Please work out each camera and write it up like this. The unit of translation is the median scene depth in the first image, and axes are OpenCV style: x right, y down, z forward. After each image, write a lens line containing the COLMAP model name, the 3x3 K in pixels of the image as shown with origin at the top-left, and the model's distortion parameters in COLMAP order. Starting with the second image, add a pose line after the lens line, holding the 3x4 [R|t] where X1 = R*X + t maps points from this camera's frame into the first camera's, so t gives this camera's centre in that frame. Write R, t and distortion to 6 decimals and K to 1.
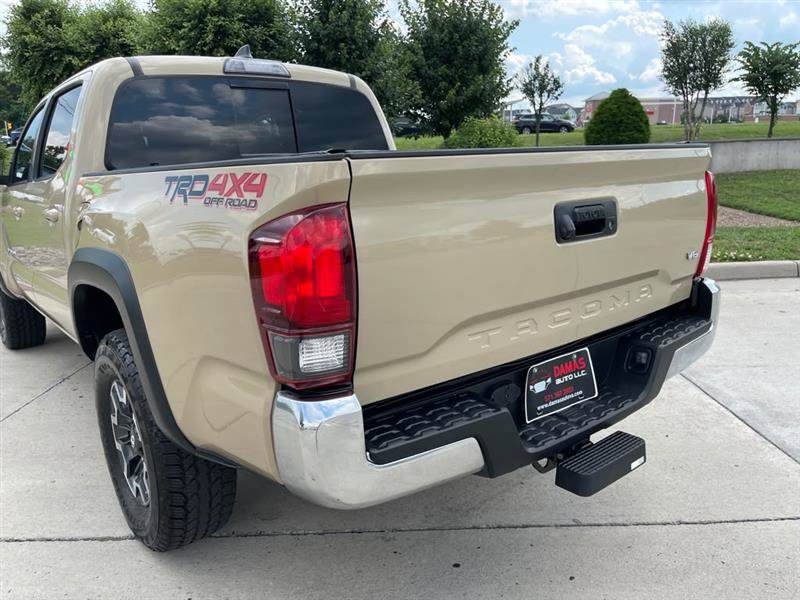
lens RADIAL K [[606.9, 0, 397.6], [0, 606.9, 305.5], [0, 0, 1]] dist [0.073841, -0.103888]
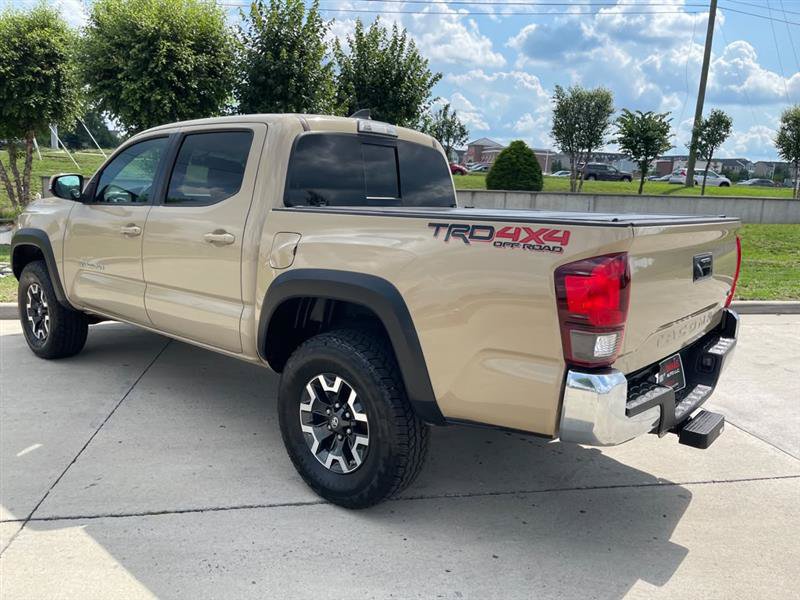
lens RADIAL K [[606.9, 0, 395.7], [0, 606.9, 304.8], [0, 0, 1]] dist [0.073841, -0.103888]
pose [[0.981119, 0.034677, 0.190271, -0.532049], [-0.025486, 0.998397, -0.050545, 0.037496], [-0.191718, 0.044741, 0.980430, -0.257428]]
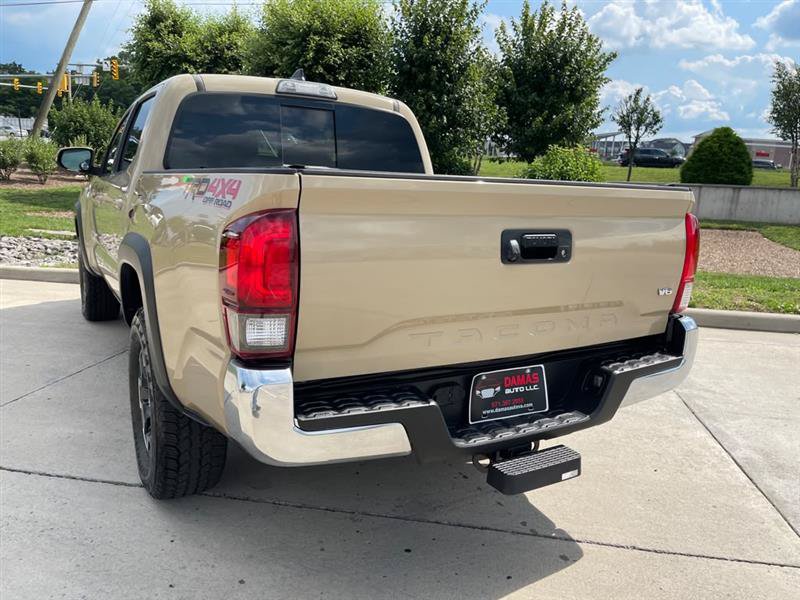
lens RADIAL K [[606.9, 0, 397.0], [0, 606.9, 304.0], [0, 0, 1]] dist [0.073841, -0.103888]
pose [[0.985395, 0.105880, -0.133365, 0.158350], [-0.110083, 0.993620, -0.024524, 0.014179], [0.129917, 0.038847, 0.990764, -0.092193]]
